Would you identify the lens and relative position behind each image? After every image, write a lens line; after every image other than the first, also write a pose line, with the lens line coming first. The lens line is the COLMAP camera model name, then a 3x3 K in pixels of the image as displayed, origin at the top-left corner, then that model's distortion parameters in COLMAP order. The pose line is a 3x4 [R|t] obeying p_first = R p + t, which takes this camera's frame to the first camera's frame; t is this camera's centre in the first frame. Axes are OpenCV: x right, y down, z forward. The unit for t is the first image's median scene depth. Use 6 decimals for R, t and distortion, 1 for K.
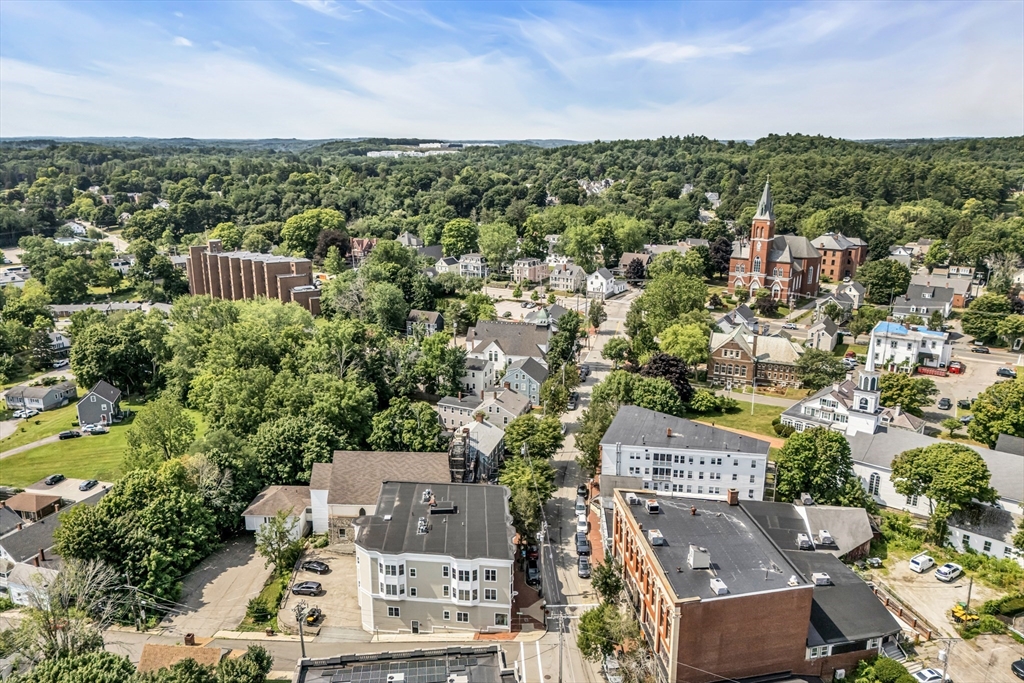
lens RADIAL K [[750.3, 0, 515.9], [0, 750.3, 342.8], [0, 0, 1]] dist [0.071039, -0.067588]
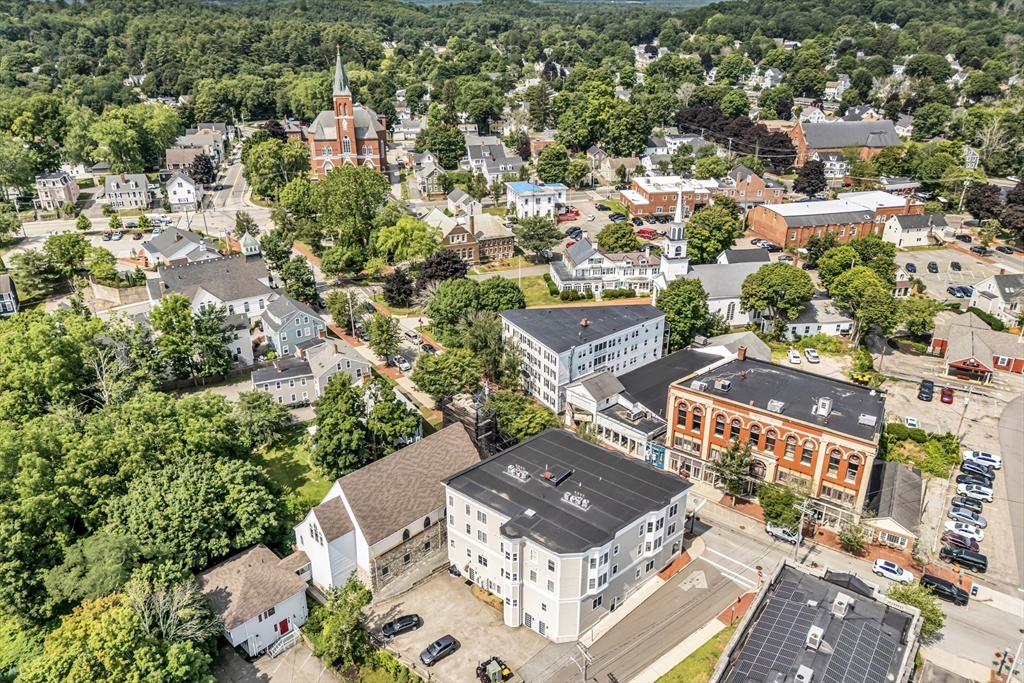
lens RADIAL K [[750.3, 0, 515.9], [0, 750.3, 342.8], [0, 0, 1]] dist [0.071039, -0.067588]
pose [[0.667019, -0.307926, 0.678430, -0.561182], [0.192334, 0.950896, 0.242494, -0.119304], [-0.719787, -0.031263, 0.693491, 0.375680]]
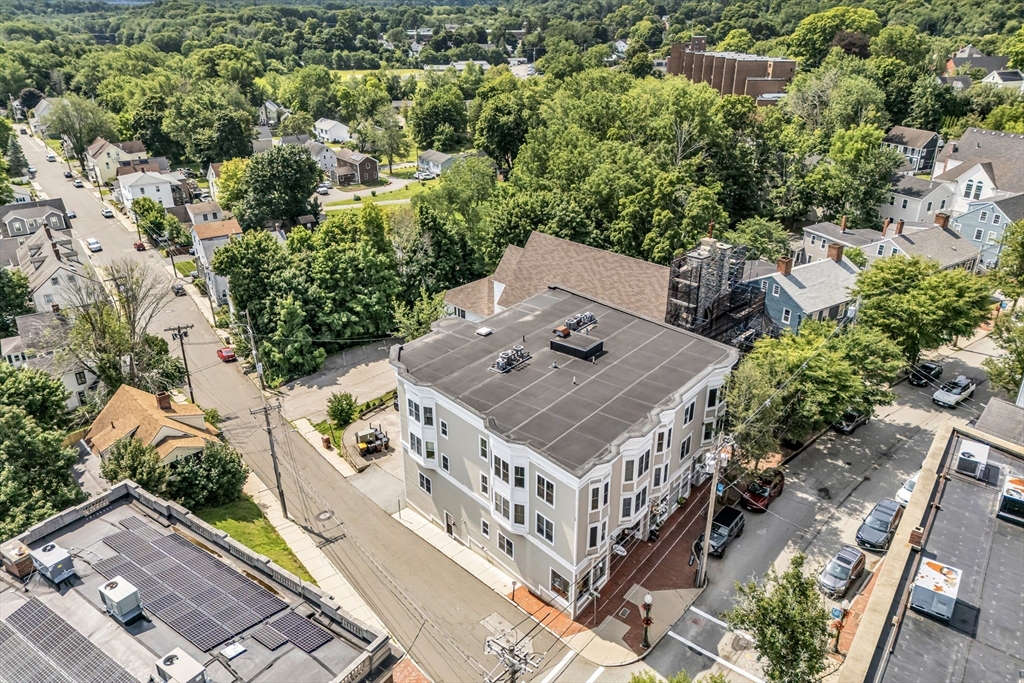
lens RADIAL K [[750.3, 0, 515.9], [0, 750.3, 342.8], [0, 0, 1]] dist [0.071039, -0.067588]
pose [[0.742528, 0.273511, -0.611427, 0.160568], [-0.167321, 0.959632, 0.226076, 0.090776], [0.648579, -0.065563, 0.758318, 0.489016]]
